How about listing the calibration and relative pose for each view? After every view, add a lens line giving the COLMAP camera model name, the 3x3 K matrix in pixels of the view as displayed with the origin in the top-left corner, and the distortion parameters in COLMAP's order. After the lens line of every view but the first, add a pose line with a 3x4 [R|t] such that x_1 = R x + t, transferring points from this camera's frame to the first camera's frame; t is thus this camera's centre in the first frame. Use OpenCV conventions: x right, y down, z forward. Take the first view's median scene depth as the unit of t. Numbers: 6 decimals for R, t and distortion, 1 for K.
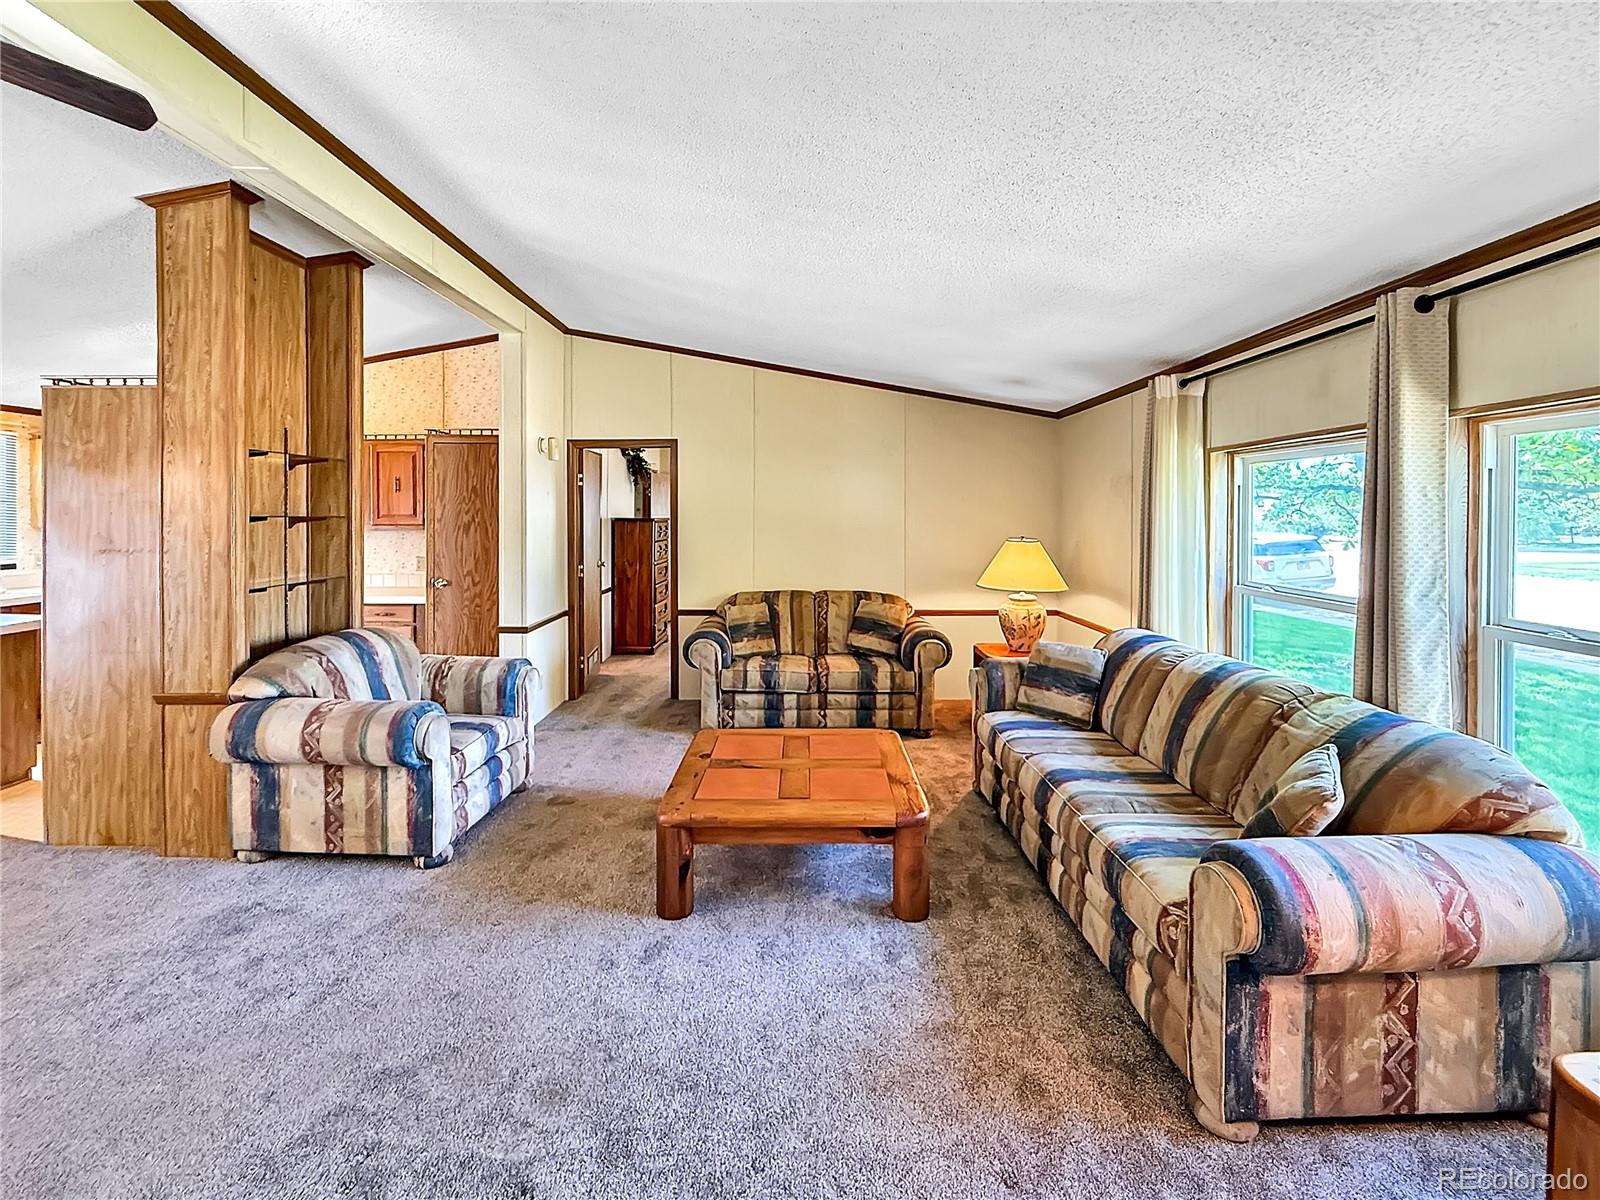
lens RADIAL K [[687.6, 0, 789.7], [0, 687.6, 522.2], [0, 0, 1]] dist [-0.002049, -0.000261]
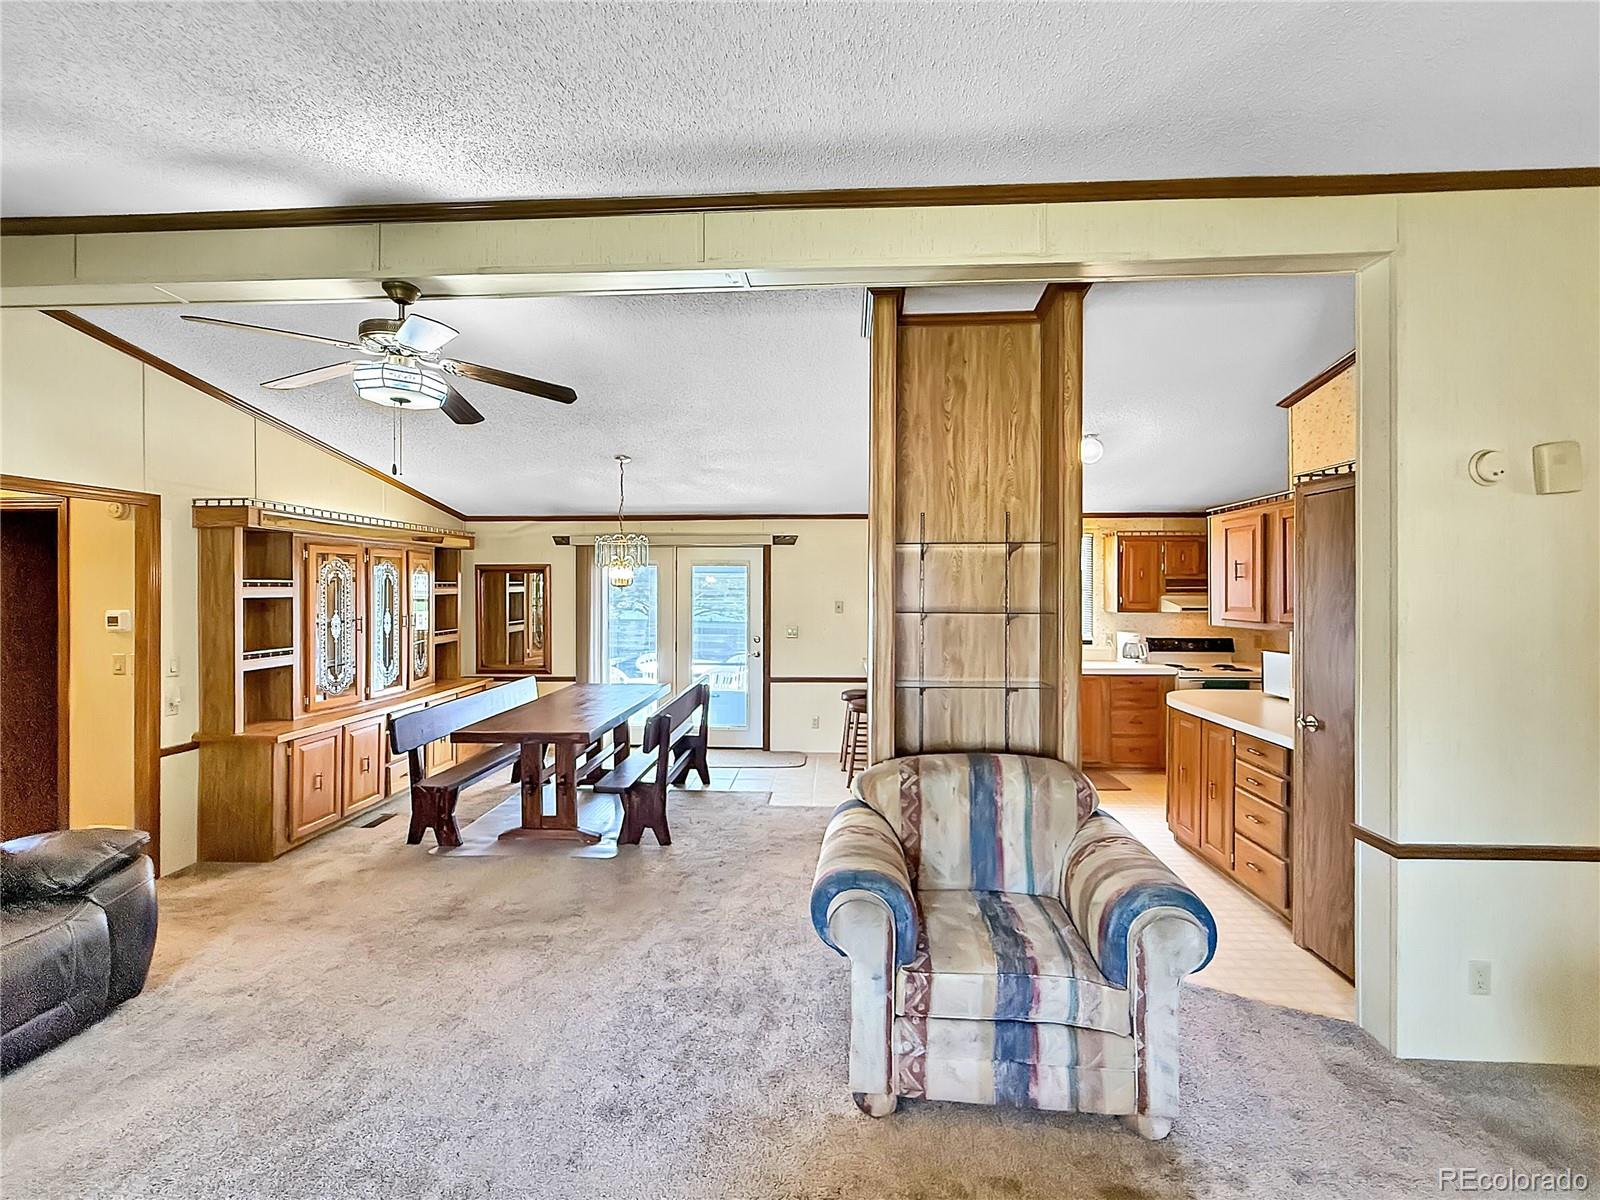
lens RADIAL K [[675.3, 0, 795.9], [0, 675.3, 591.9], [0, 0, 1]] dist [-0.006172, 0.000063]
pose [[-0.052553, -0.000431, -0.998618, 0.177070], [-0.013331, 0.999911, 0.000270, -0.034133], [0.998529, 0.013327, -0.052554, 0.879820]]
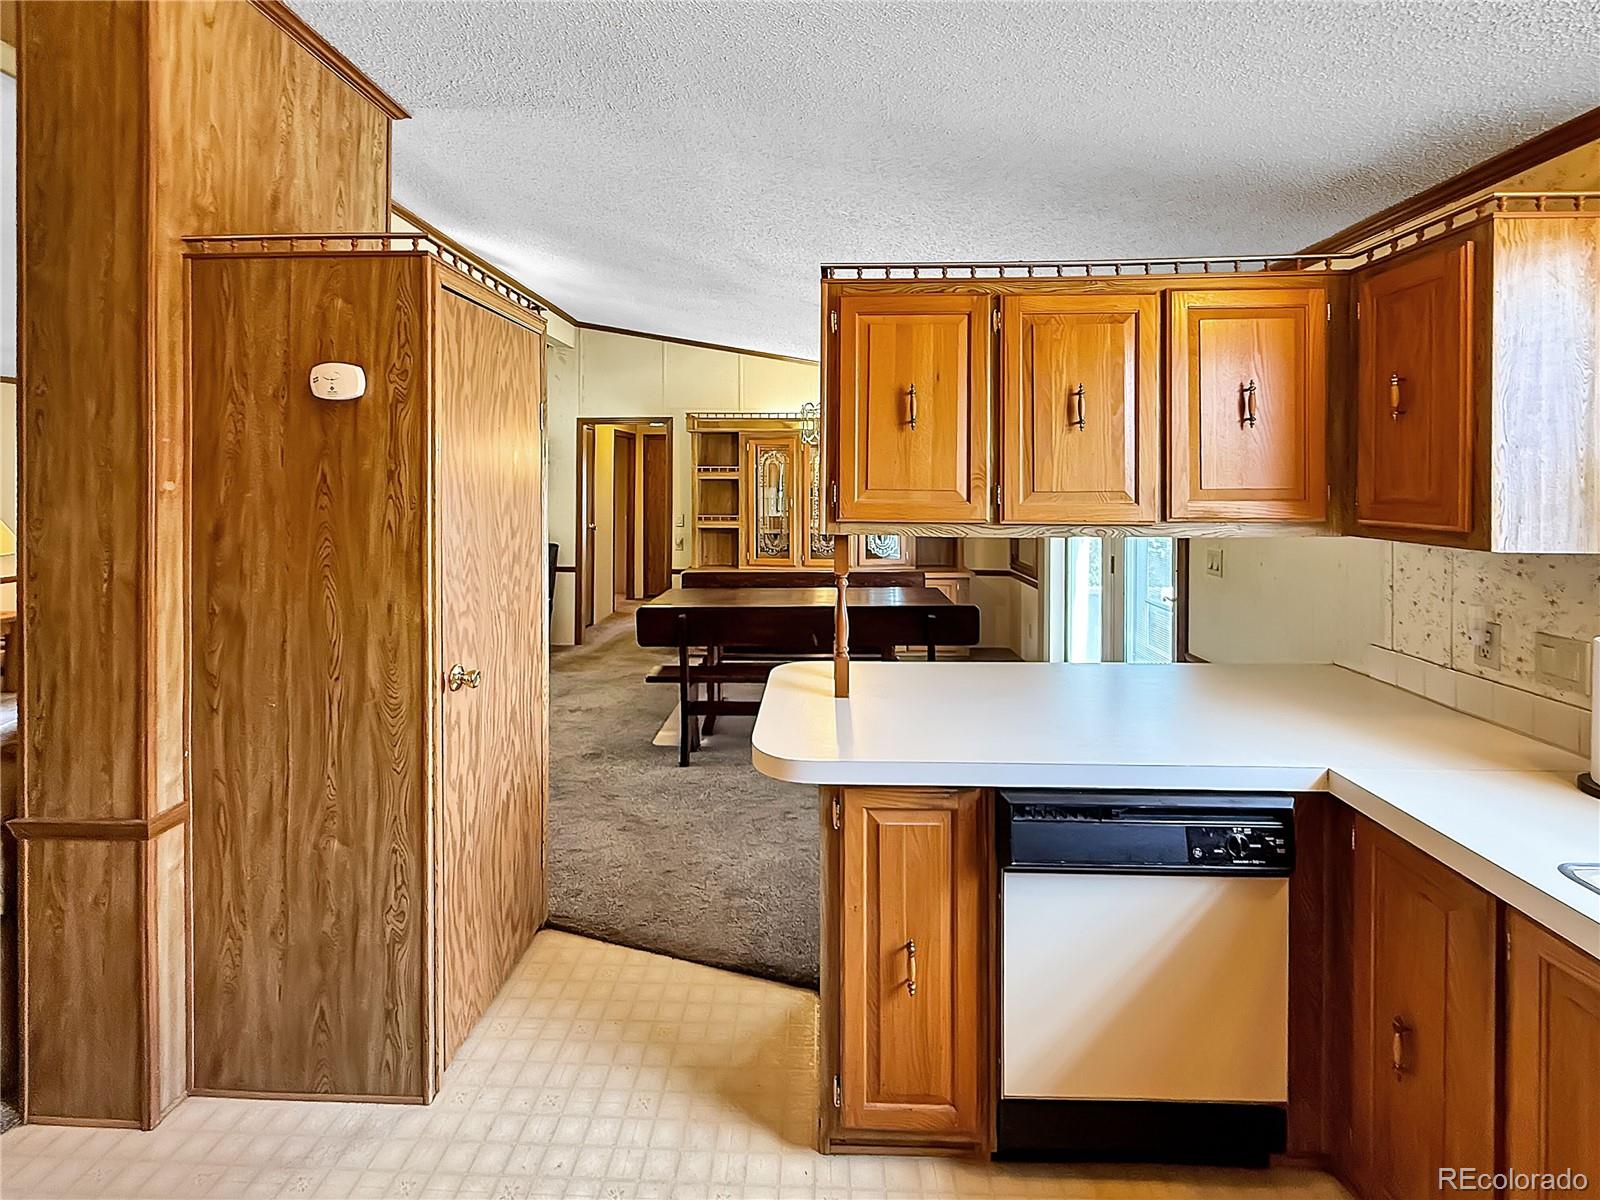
lens RADIAL K [[719.3, 0, 803.4], [0, 719.3, 473.6], [0, 0, 1]] dist [-0.001201, 0.000131]
pose [[-0.998954, -0.003831, 0.045566, -1.375180], [-0.003688, 0.999988, 0.003229, -0.029598], [-0.045578, 0.003058, -0.998956, 1.737581]]
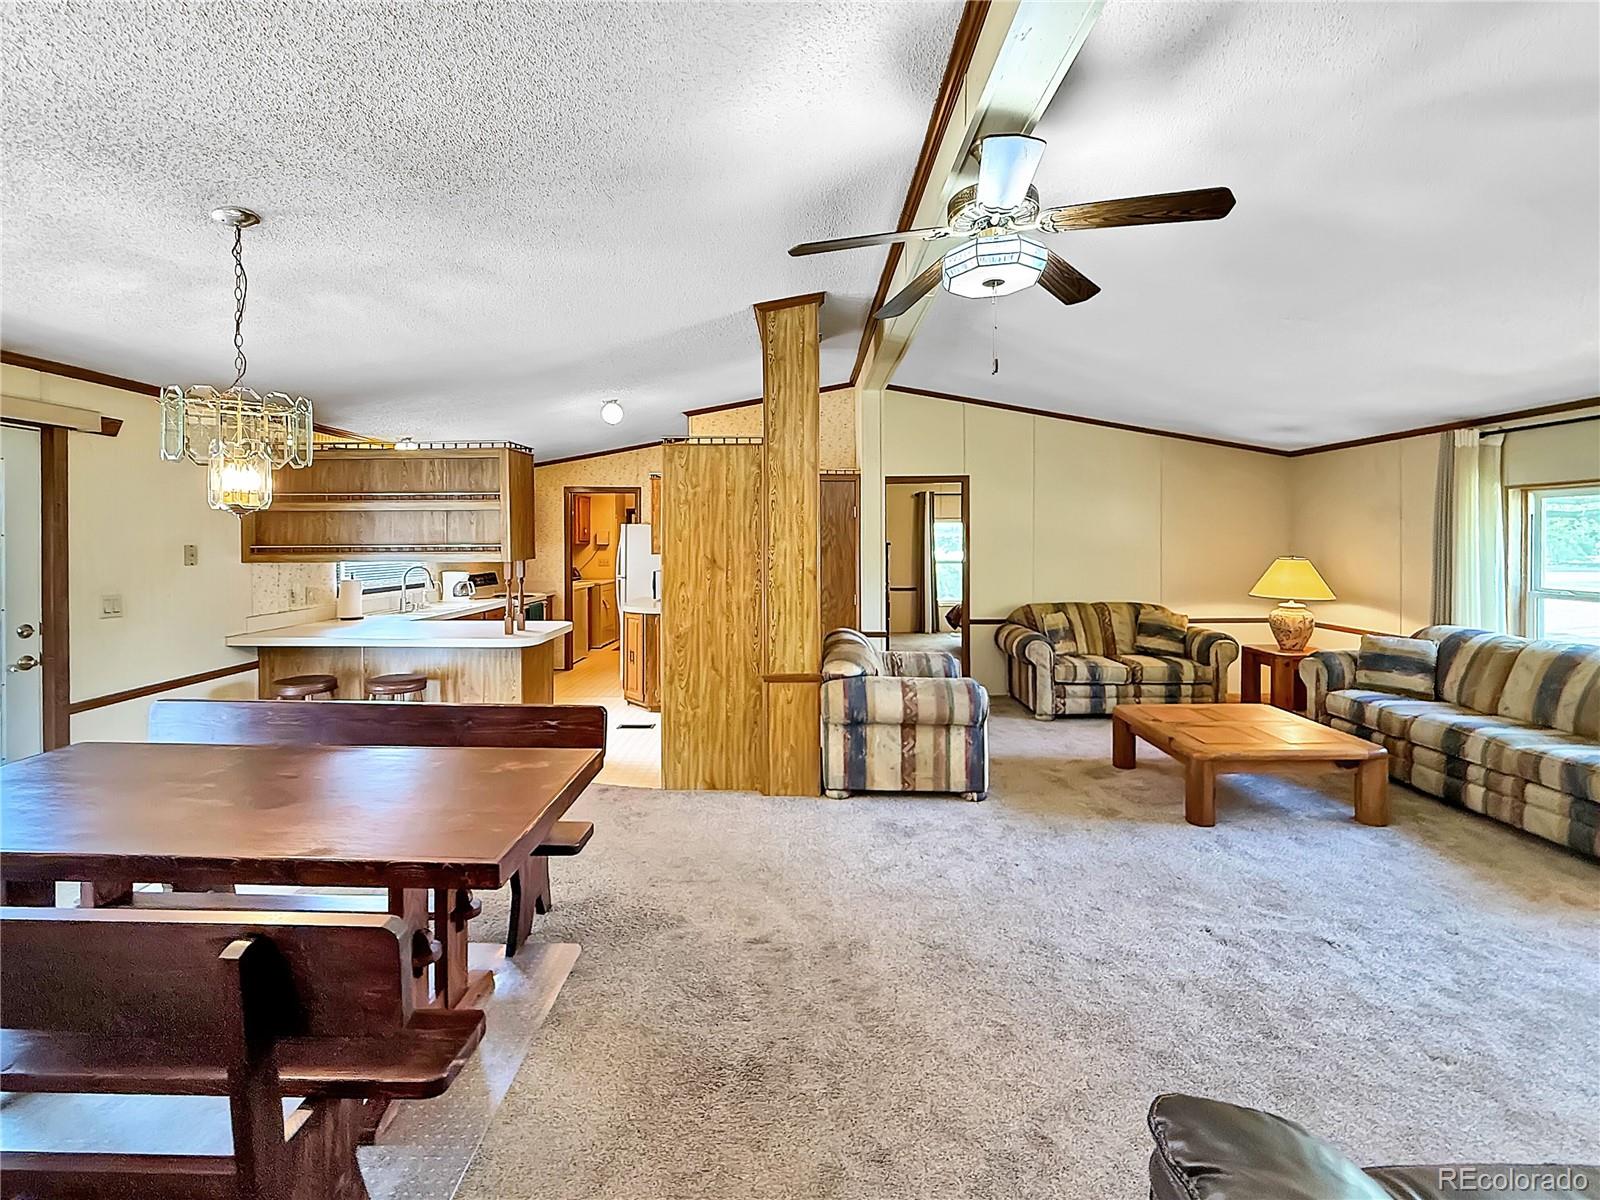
lens RADIAL K [[686.5, 0, 799.0], [0, 686.5, 544.8], [0, 0, 1]] dist [-0.001711, -0.000099]
pose [[0.999985, -0.005026, 0.002155, -0.801867], [0.005033, 0.999983, -0.002938, 0.001420], [-0.002140, 0.002949, 0.999993, -0.320139]]
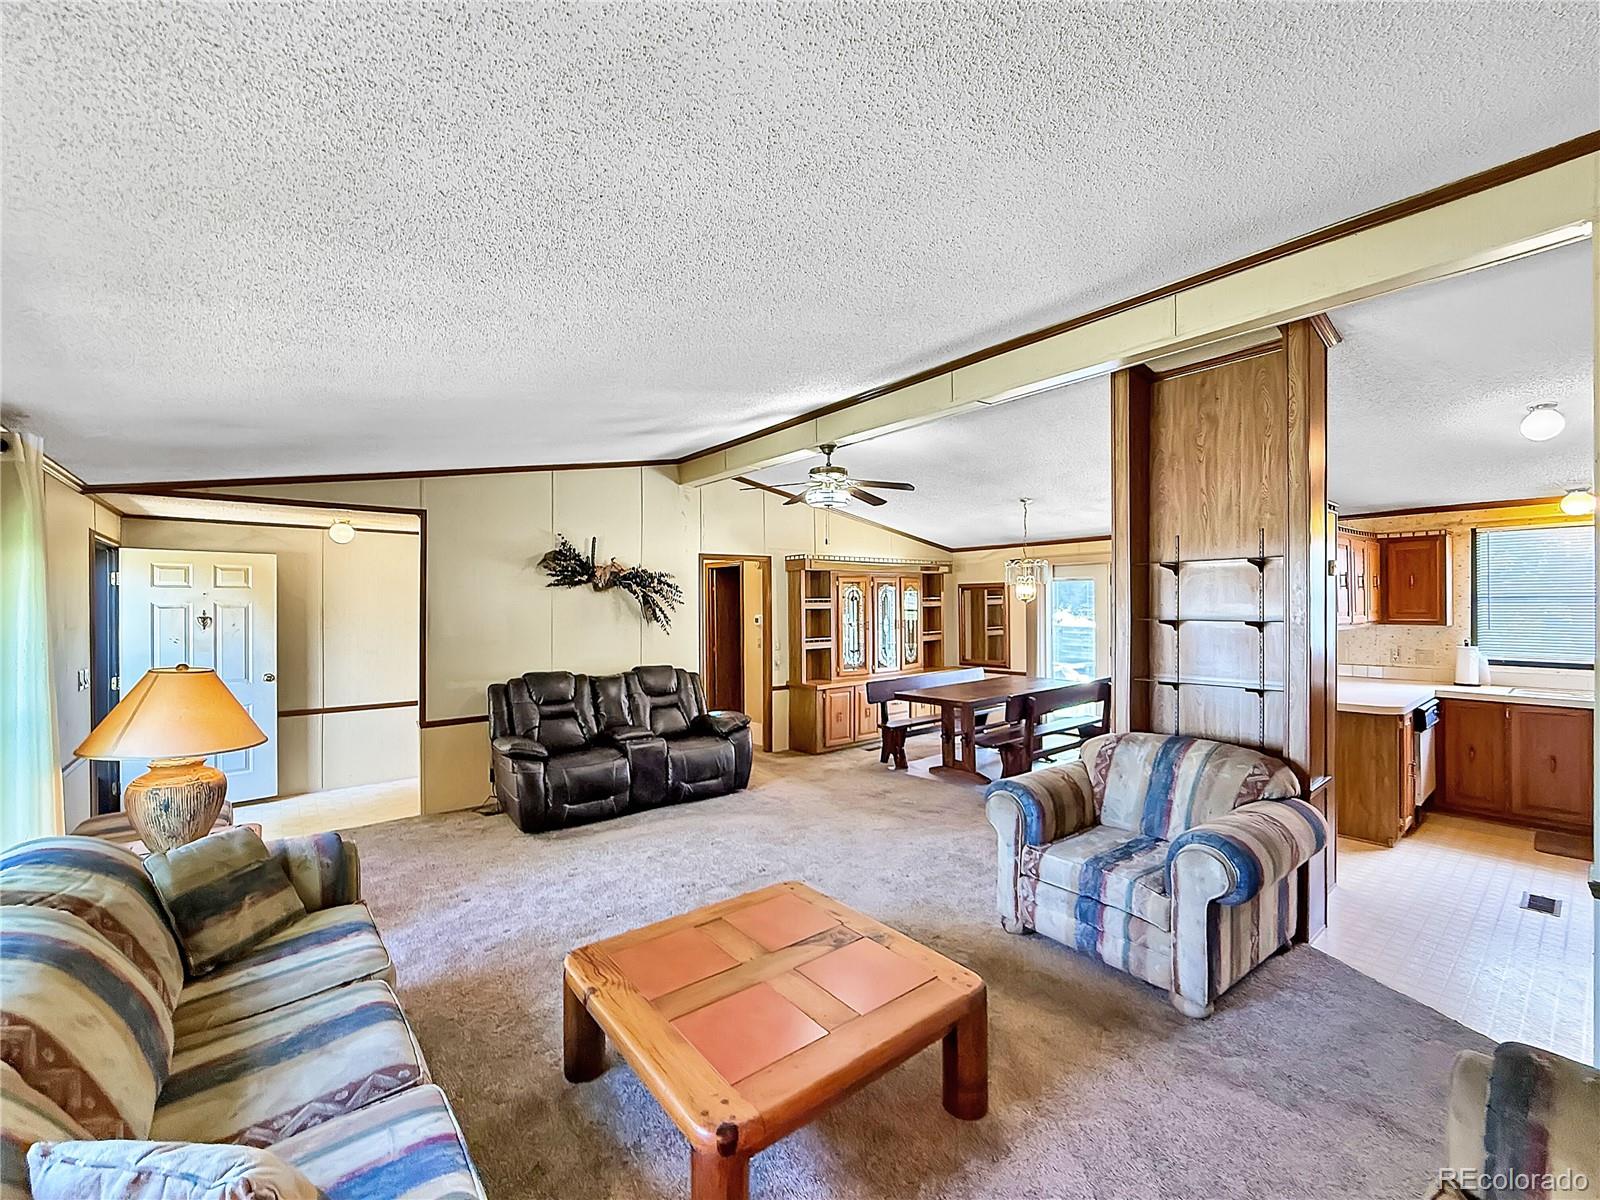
lens RADIAL K [[662.2, 0, 789.8], [0, 662.2, 603.1], [0, 0, 1]] dist [-0.011471, -0.000115]
pose [[-0.781204, 0.002740, -0.624270, 0.415569], [-0.001621, 0.999978, 0.006418, -0.042196], [0.624274, 0.006025, -0.781182, 1.492859]]
